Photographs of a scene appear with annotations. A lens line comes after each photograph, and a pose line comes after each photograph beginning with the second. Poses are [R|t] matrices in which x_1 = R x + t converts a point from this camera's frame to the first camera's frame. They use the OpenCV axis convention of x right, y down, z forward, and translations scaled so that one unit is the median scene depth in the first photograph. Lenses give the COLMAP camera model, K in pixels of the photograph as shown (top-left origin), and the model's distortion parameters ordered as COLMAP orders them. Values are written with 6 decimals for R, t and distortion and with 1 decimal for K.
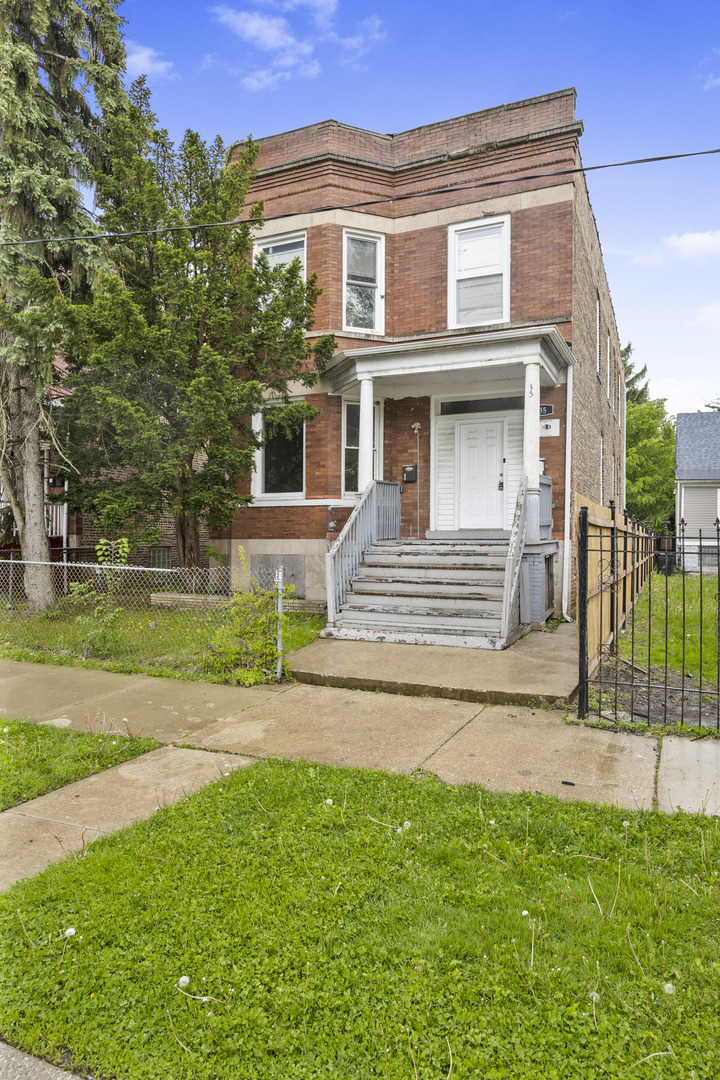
lens RADIAL K [[679.1, 0, 251.7], [0, 679.1, 524.6], [0, 0, 1]] dist [0.000958, -0.002312]
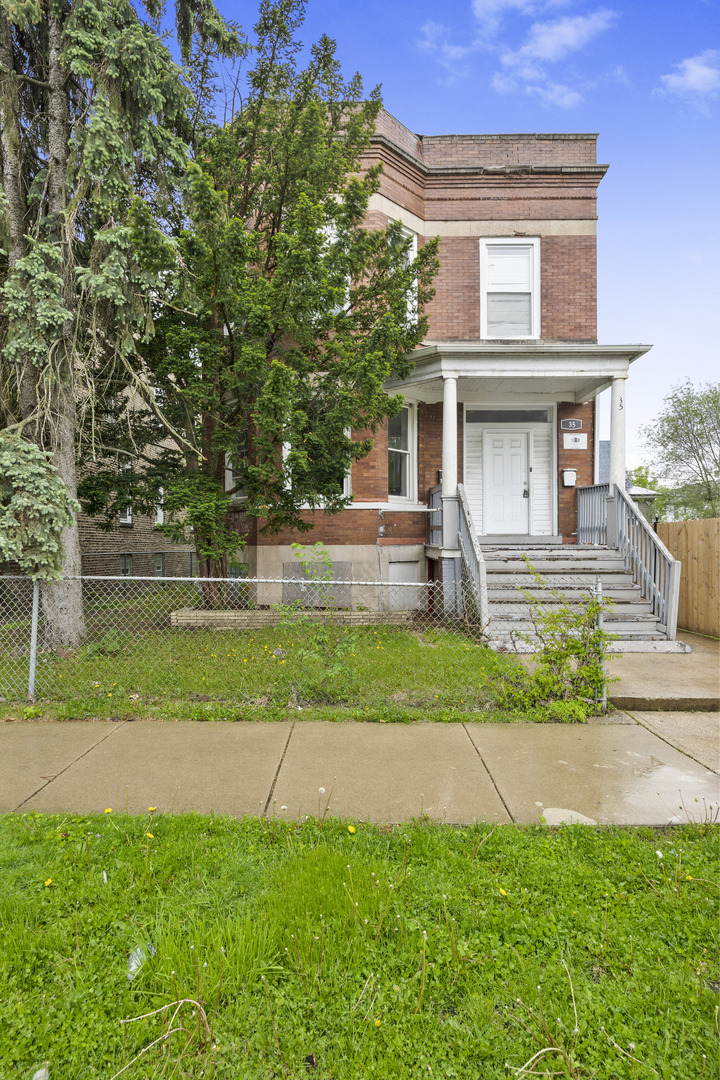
lens RADIAL K [[645.0, 0, 356.5], [0, 645.0, 531.4], [0, 0, 1]] dist [-0.001536, 0.001534]
pose [[0.901837, 0.003436, 0.432063, -0.330115], [-0.004049, 0.999992, 0.000499, 0.002863], [-0.432058, -0.002200, 0.901843, 0.225091]]
